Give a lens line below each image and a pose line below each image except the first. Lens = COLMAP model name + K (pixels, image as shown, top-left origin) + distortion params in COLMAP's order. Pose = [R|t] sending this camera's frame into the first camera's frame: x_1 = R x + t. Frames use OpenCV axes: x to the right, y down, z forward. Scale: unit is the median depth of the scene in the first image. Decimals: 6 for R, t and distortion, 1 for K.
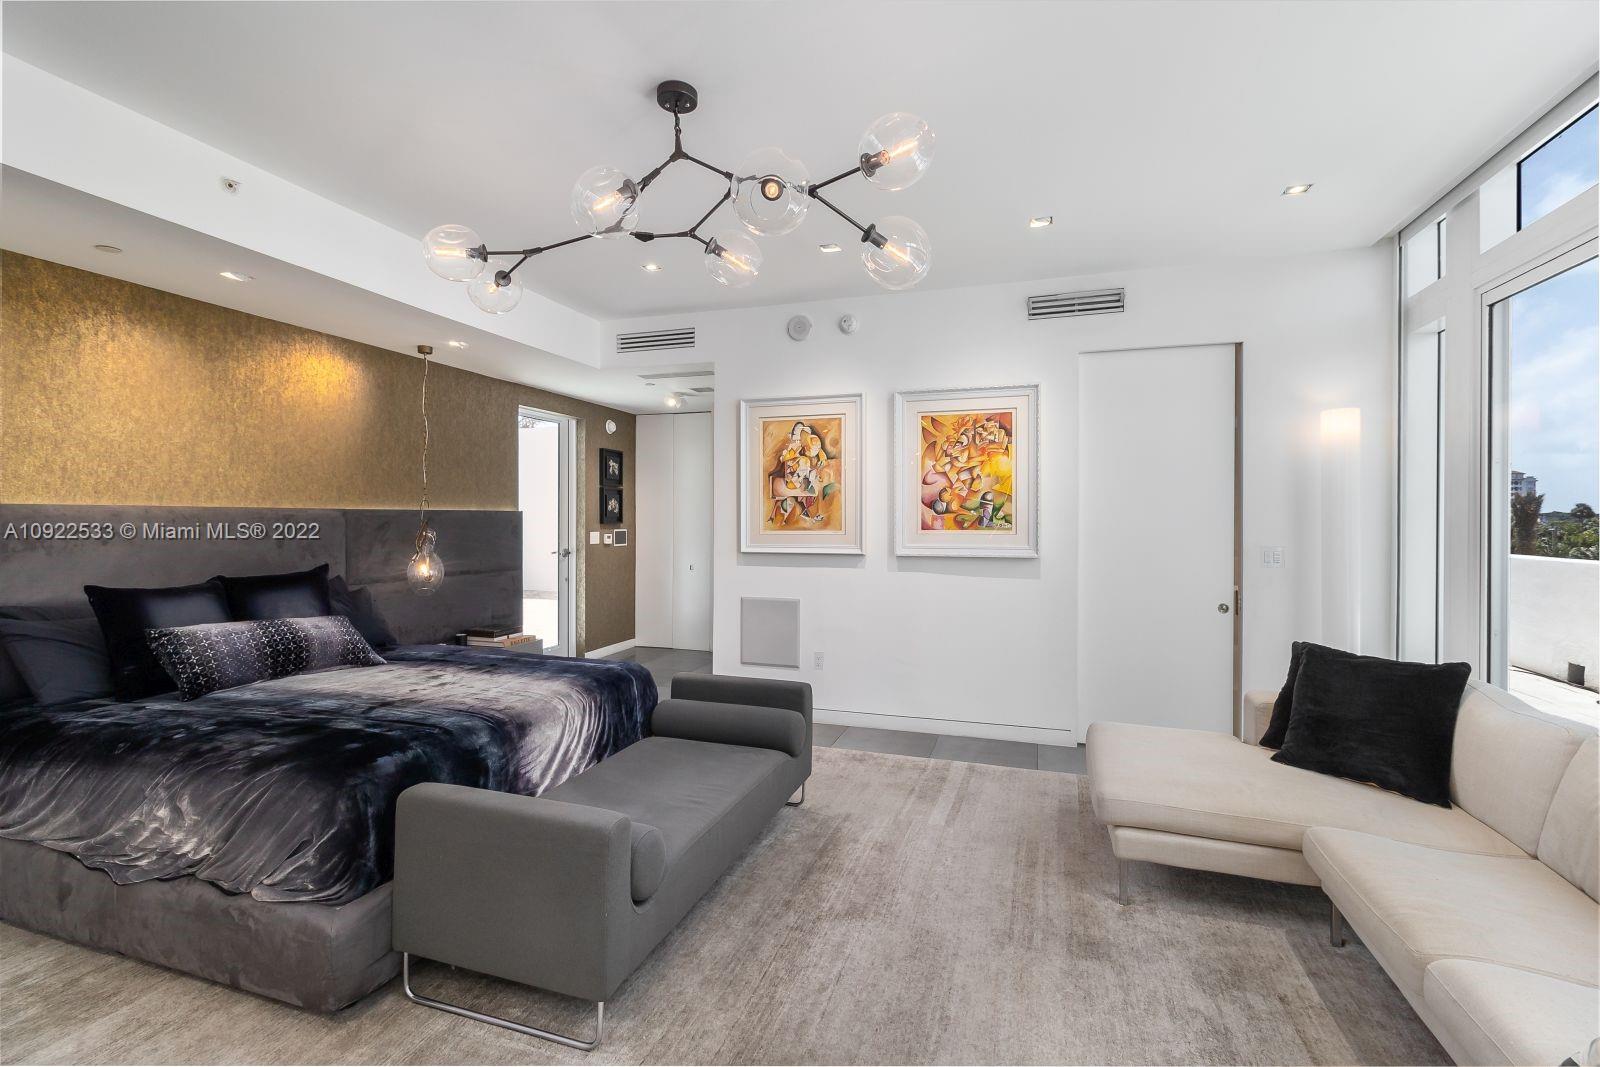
lens RADIAL K [[731.9, 0, 794.0], [0, 731.9, 529.8], [0, 0, 1]] dist [0.000866, -0.000284]
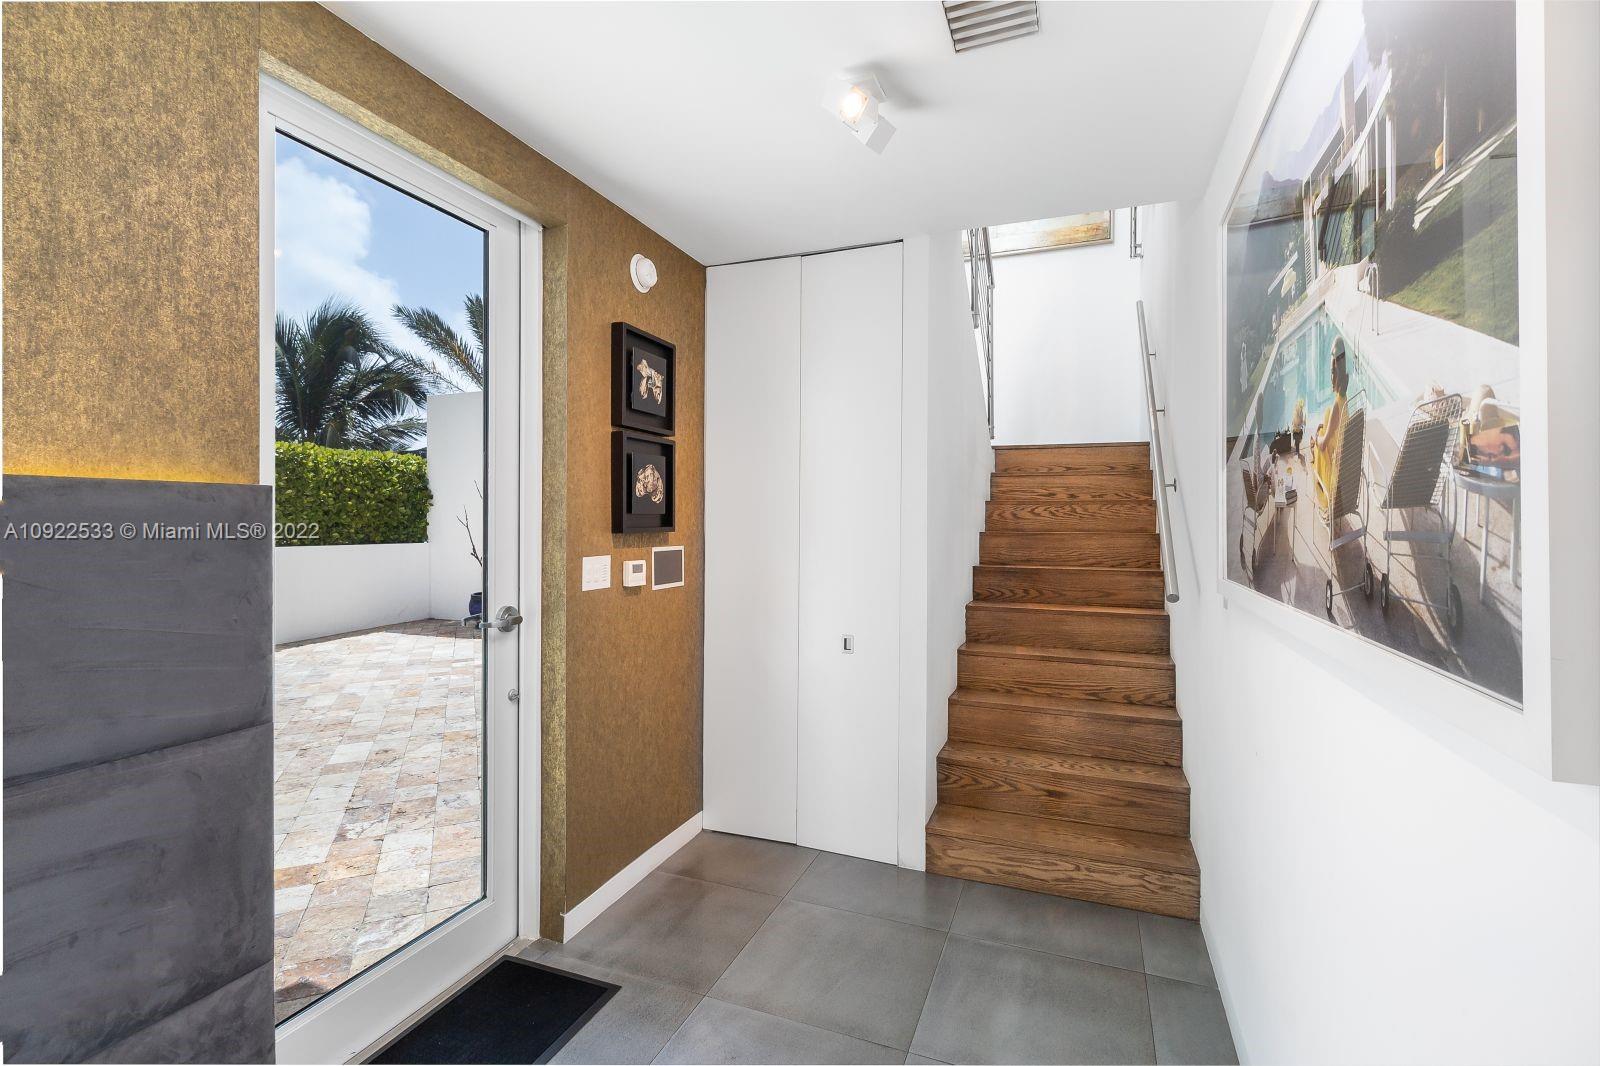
lens RADIAL K [[731.9, 0, 802.3], [0, 731.9, 525.1], [0, 0, 1]] dist [0.000866, -0.000284]
pose [[0.998978, 0.001171, -0.045191, -0.152466], [-0.001398, 0.999987, -0.004996, -0.010223], [0.045184, 0.005054, 0.998966, 0.632037]]
